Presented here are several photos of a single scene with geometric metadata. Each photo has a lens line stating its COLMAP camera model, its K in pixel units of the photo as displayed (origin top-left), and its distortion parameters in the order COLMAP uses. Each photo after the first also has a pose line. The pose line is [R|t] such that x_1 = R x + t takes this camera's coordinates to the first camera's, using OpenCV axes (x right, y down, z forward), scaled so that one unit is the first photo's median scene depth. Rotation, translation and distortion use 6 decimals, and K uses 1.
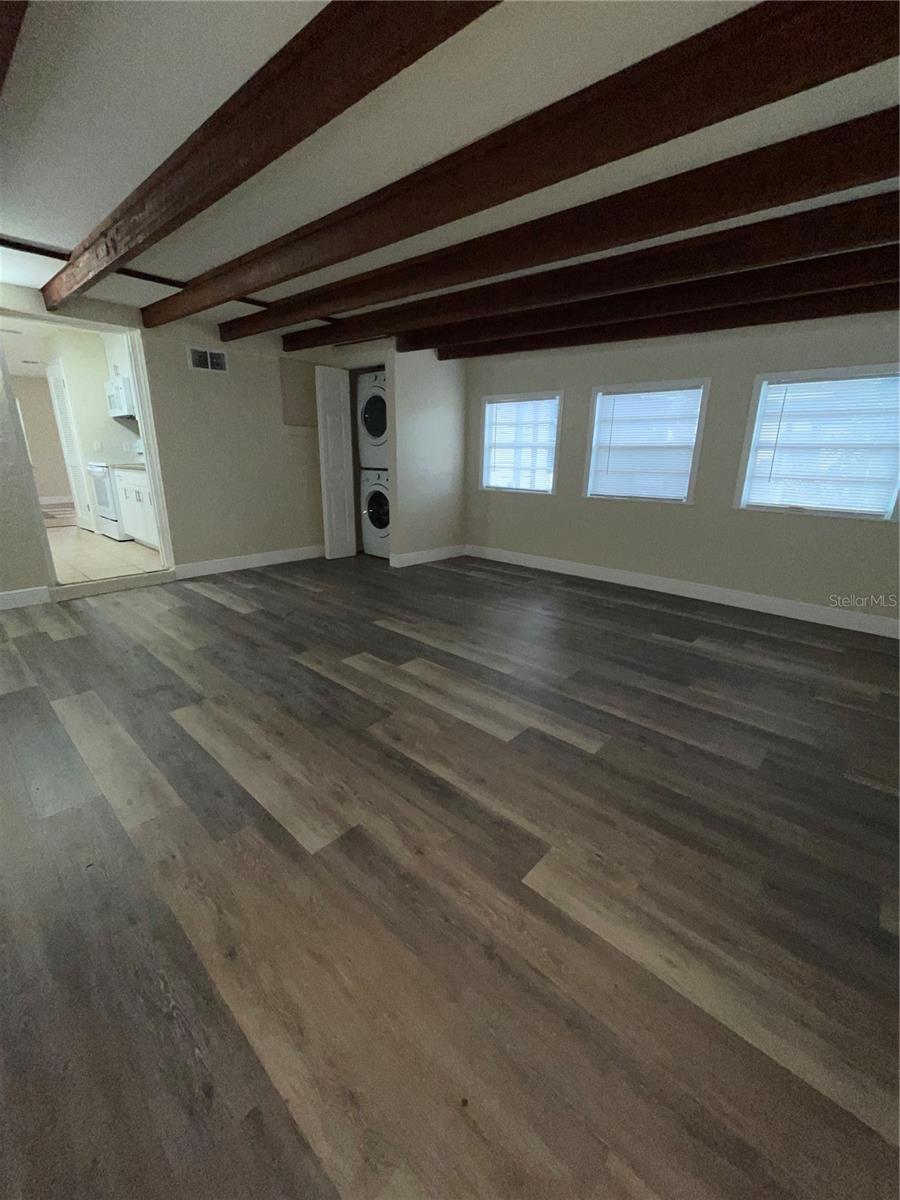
lens RADIAL K [[479.4, 0, 455.4], [0, 479.4, 599.0], [0, 0, 1]] dist [-0.010256, -0.000232]
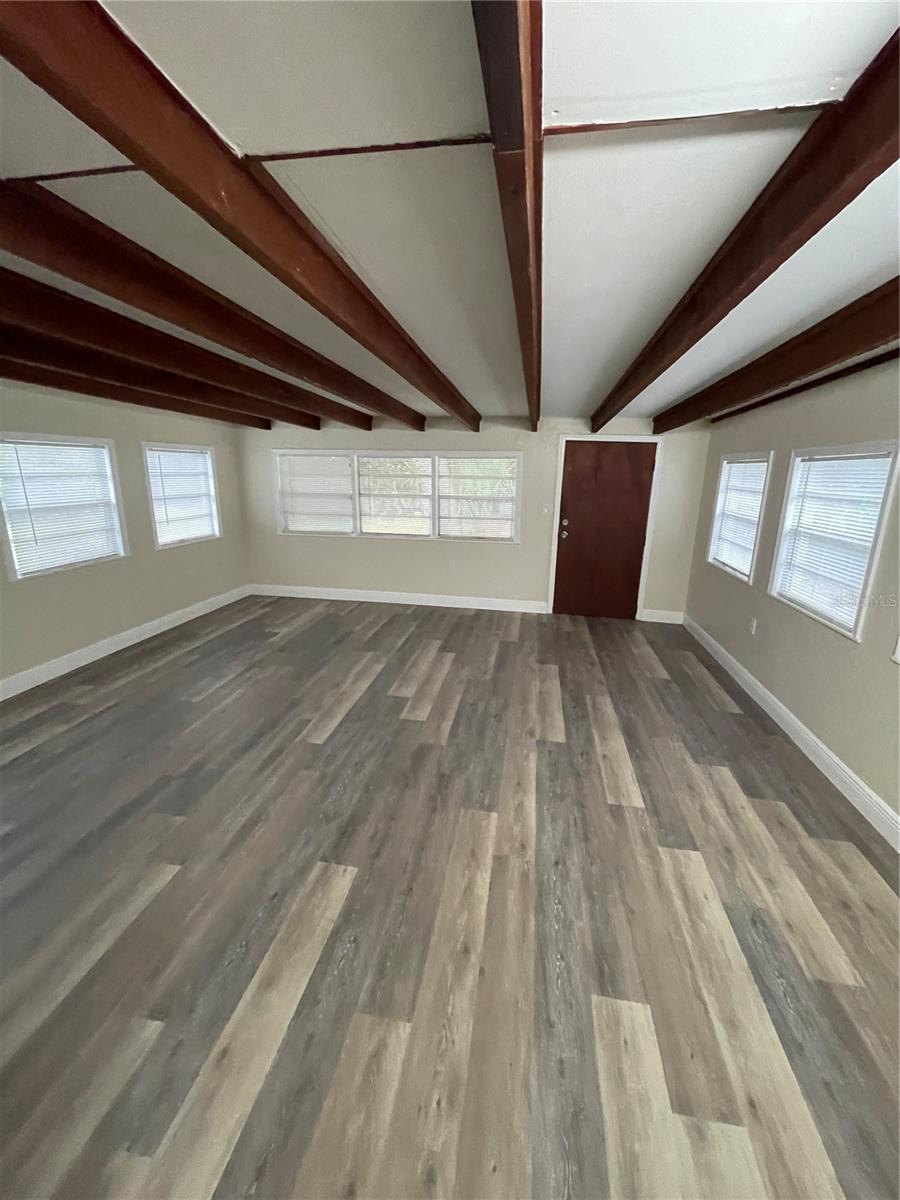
lens RADIAL K [[479.4, 0, 455.4], [0, 479.4, 599.0], [0, 0, 1]] dist [-0.010256, -0.000232]
pose [[-0.537294, -0.245446, 0.806890, -1.108841], [0.218227, 0.883677, 0.414116, -0.568071], [-0.814673, 0.398587, -0.421231, 1.298978]]
